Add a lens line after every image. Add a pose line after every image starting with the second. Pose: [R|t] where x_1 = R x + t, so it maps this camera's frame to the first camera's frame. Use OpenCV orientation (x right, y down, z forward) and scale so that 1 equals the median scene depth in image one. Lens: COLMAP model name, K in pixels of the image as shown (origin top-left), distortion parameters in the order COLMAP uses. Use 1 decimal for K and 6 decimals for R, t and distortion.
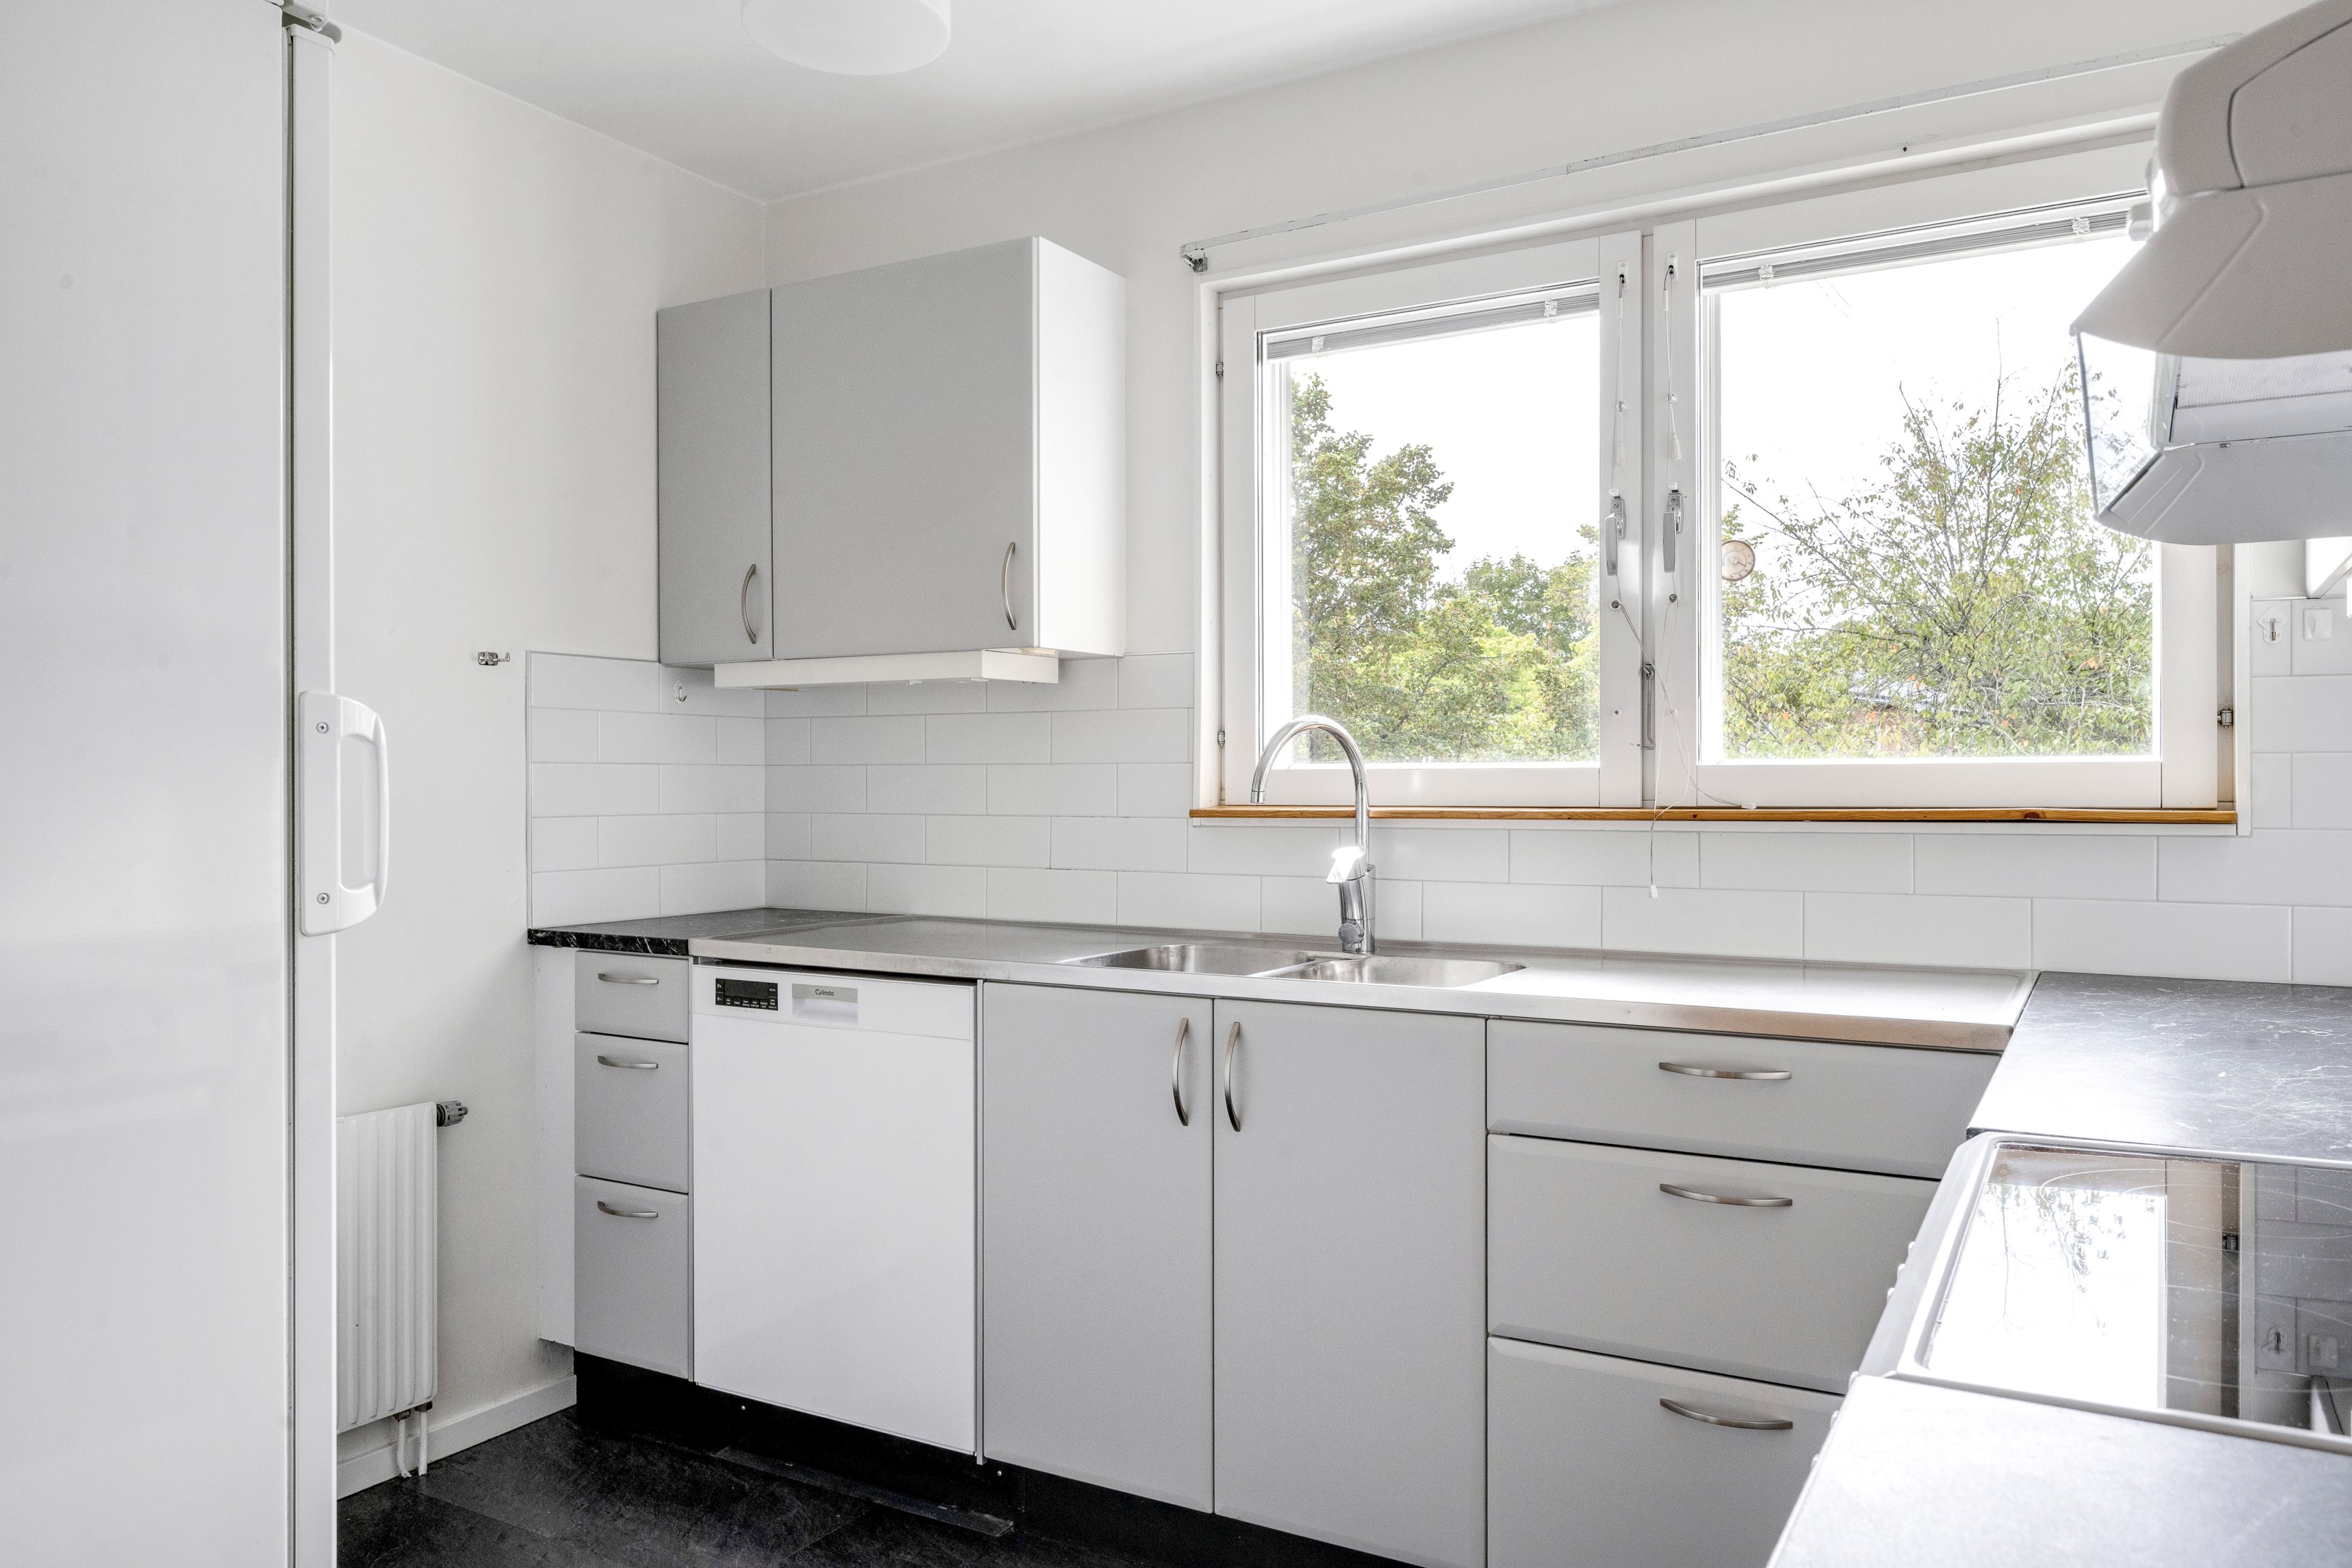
lens RADIAL K [[1667.0, 0, 1159.5], [0, 1667.0, 772.6], [0, 0, 1]] dist [0.002481, -0.001127]
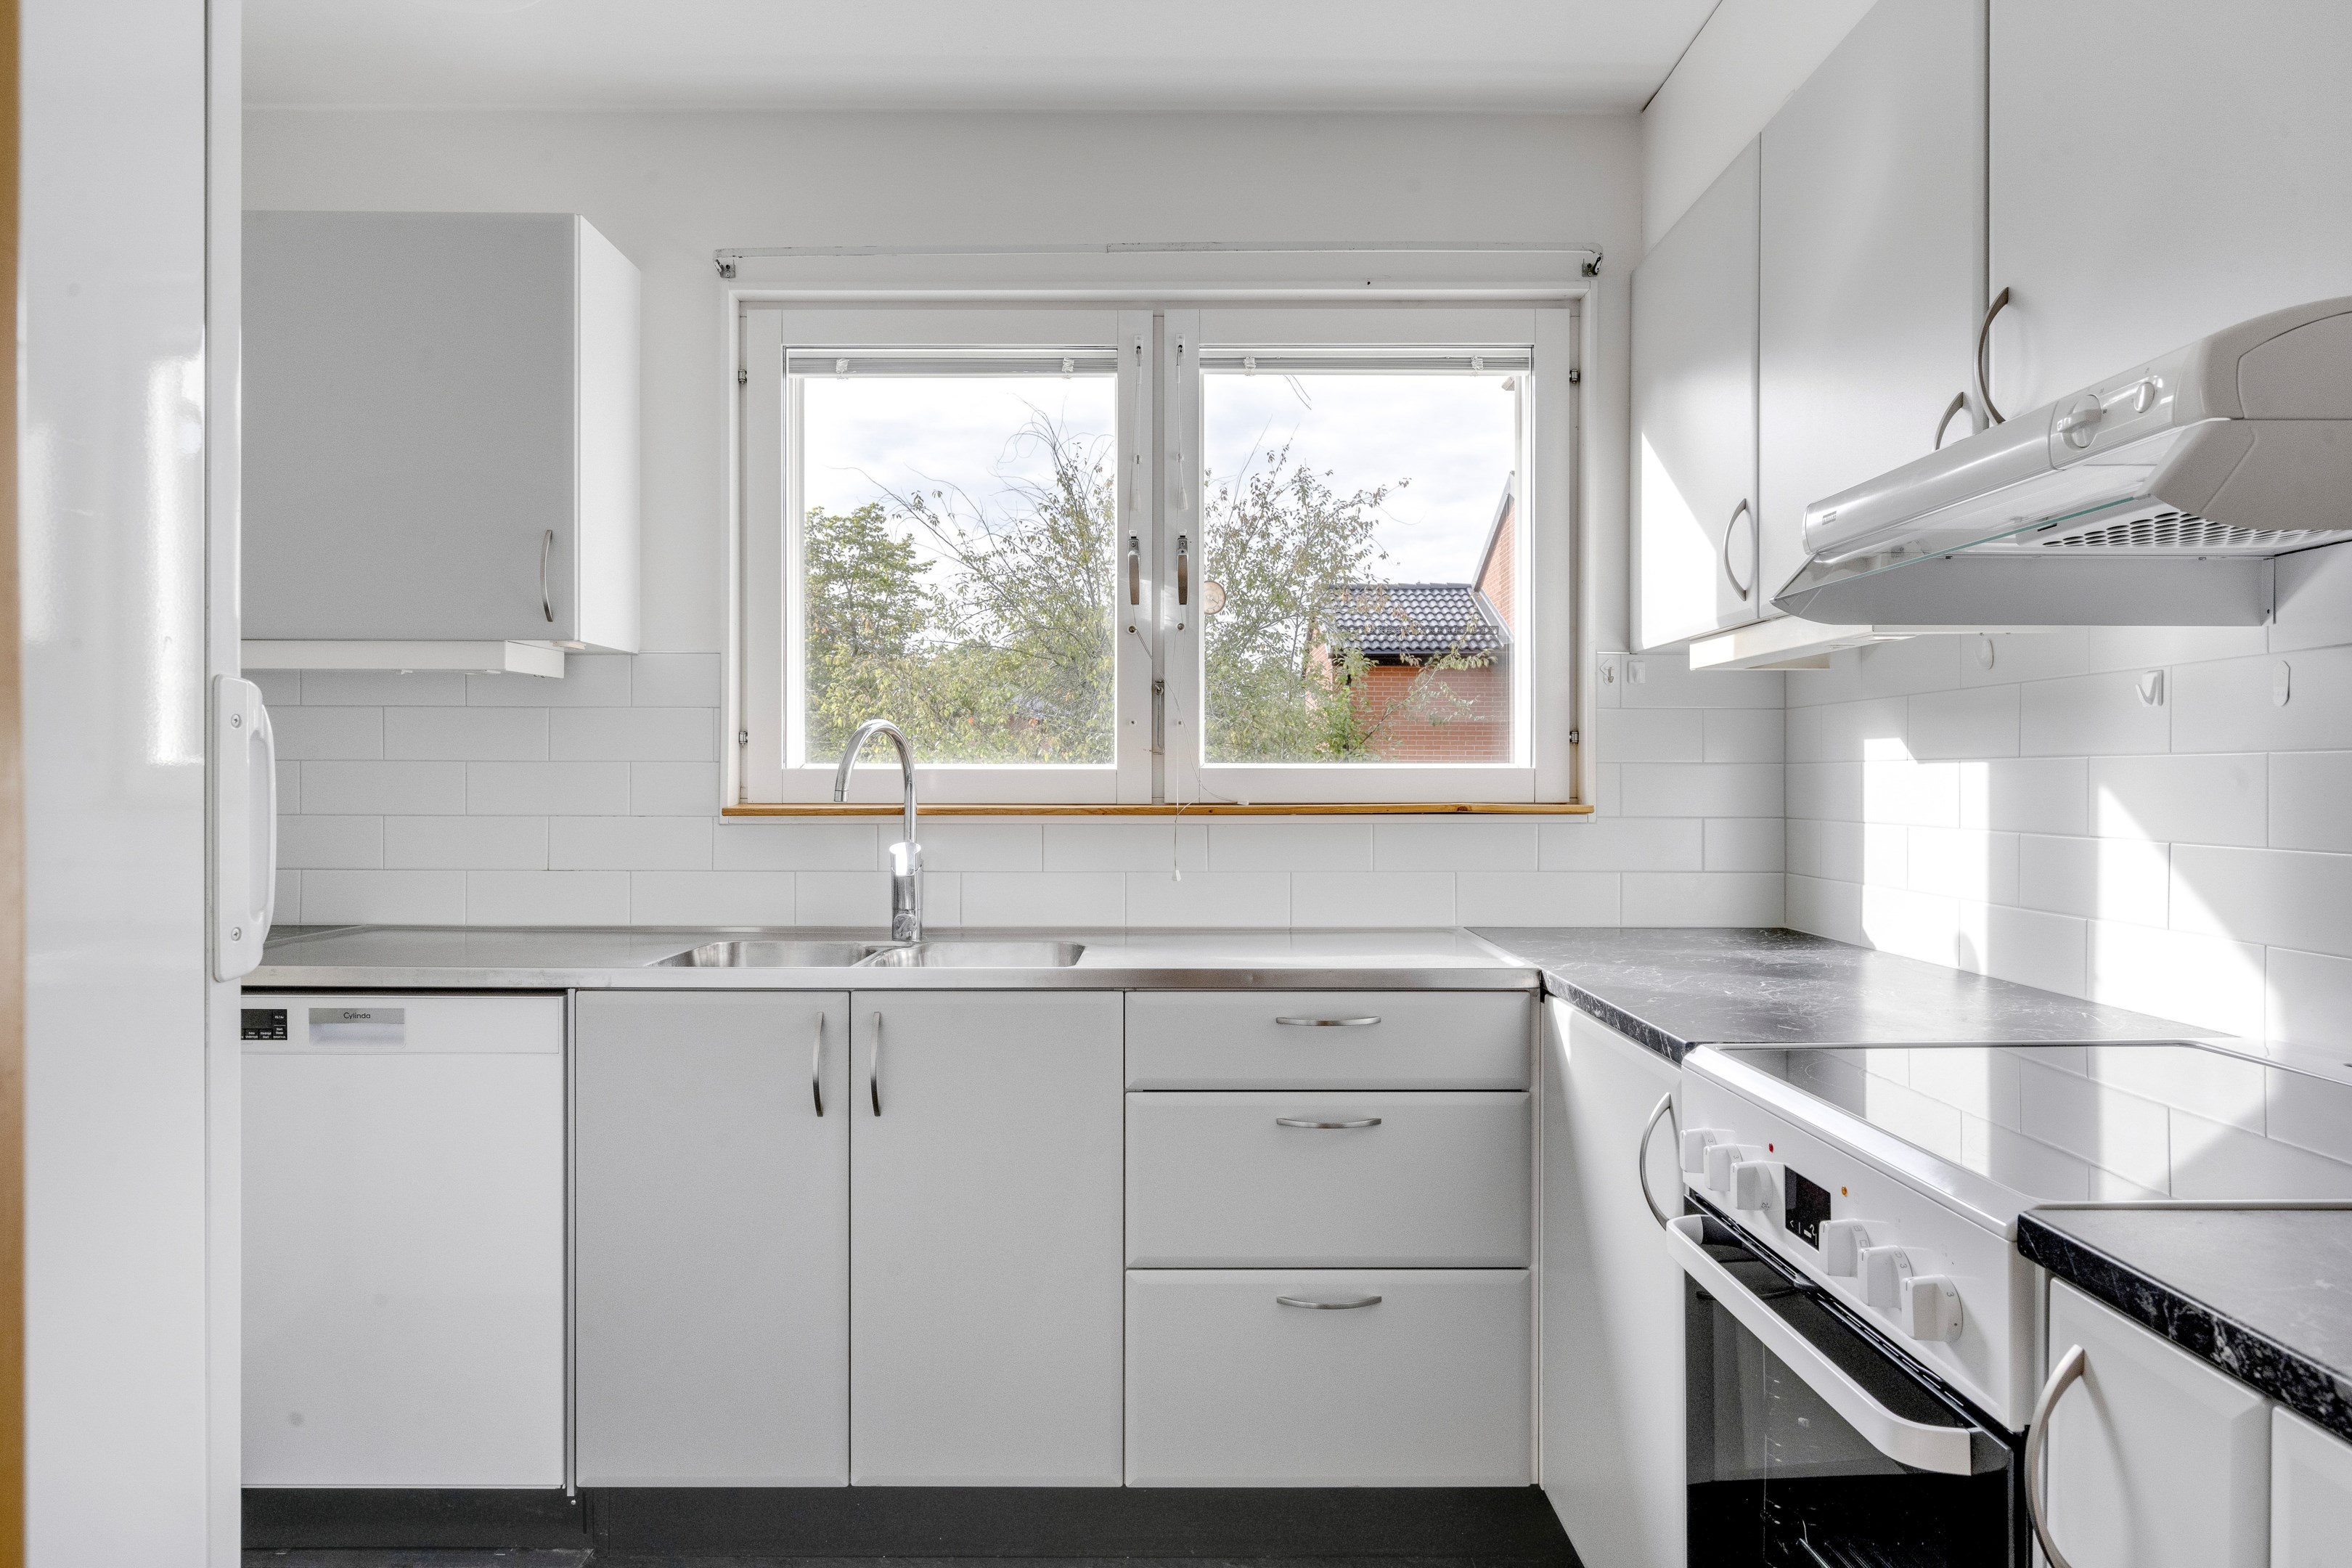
lens RADIAL K [[1524.4, 0, 1183.4], [0, 1524.4, 771.6], [0, 0, 1]] dist [-0.001064, -0.000632]
pose [[0.860782, 0.004691, 0.508952, -0.233669], [-0.006163, 0.999980, 0.001206, -0.003125], [-0.508937, -0.004175, 0.860794, 0.066471]]
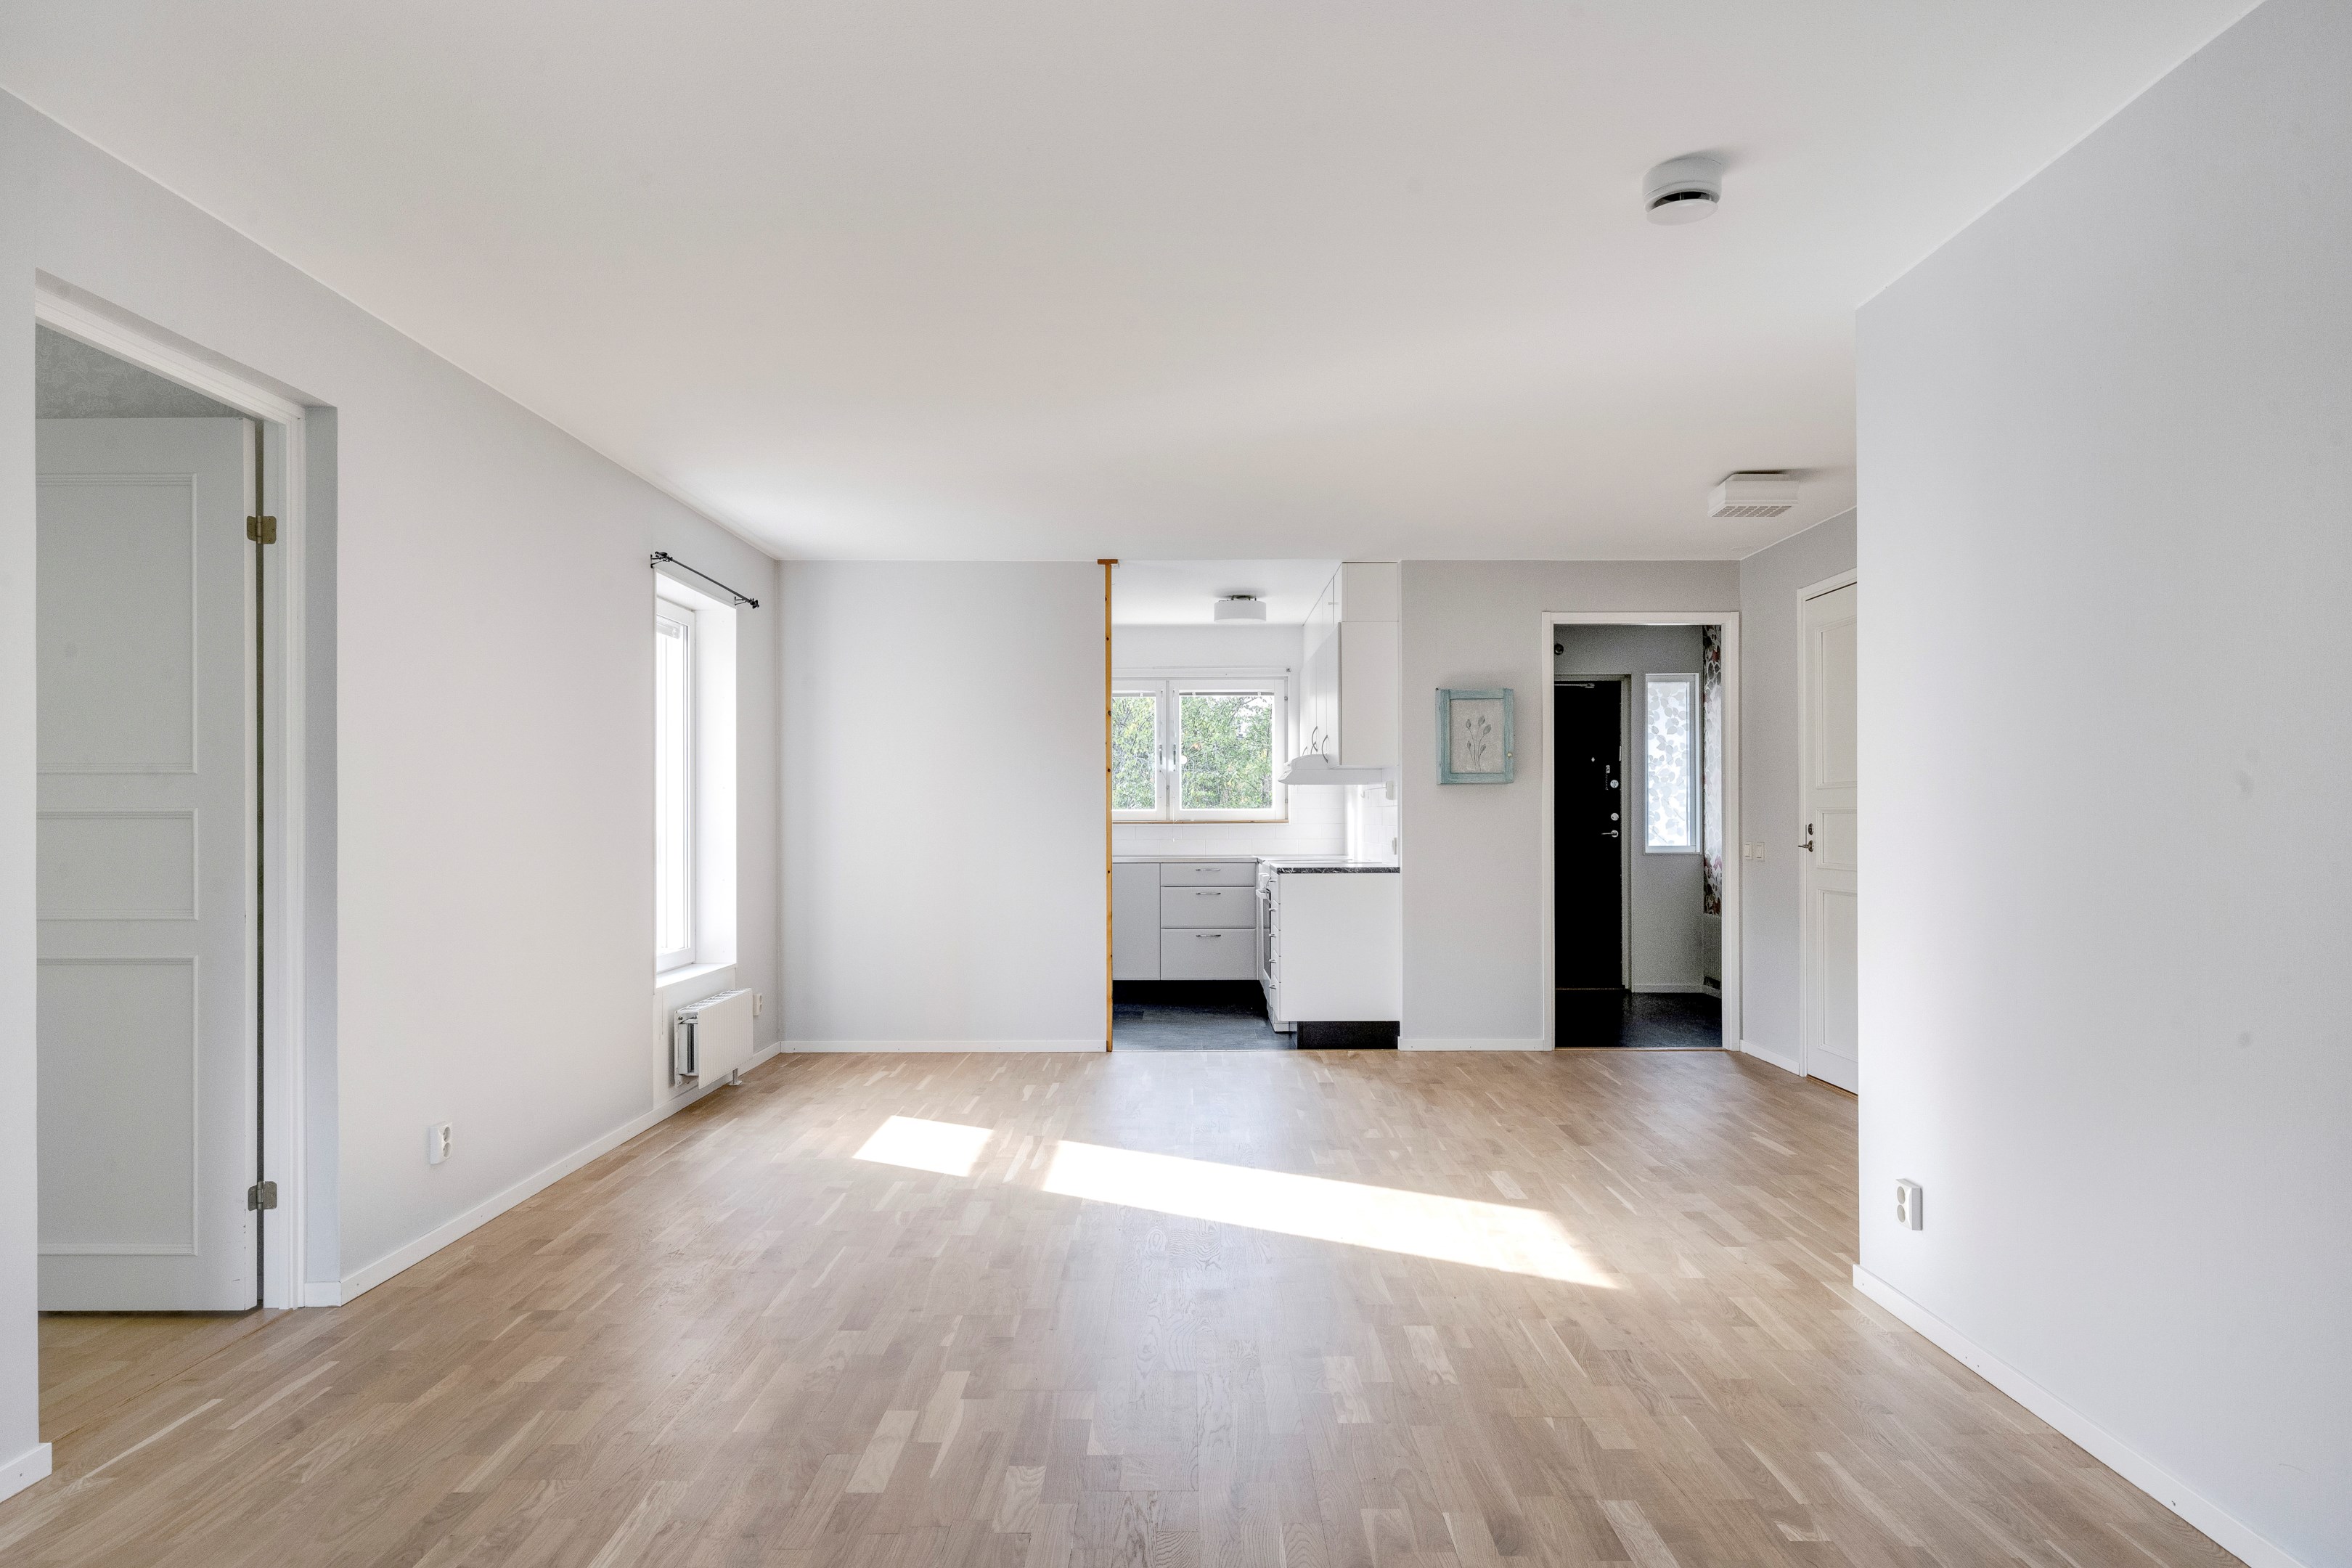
lens RADIAL K [[1464.4, 0, 1174.5], [0, 1464.4, 794.1], [0, 0, 1]] dist [-0.005400, -0.000463]
pose [[0.867582, 0.005114, 0.497267, -1.479712], [-0.000151, 0.999950, -0.010021, -0.008129], [-0.497293, 0.008619, 0.867540, -2.131253]]
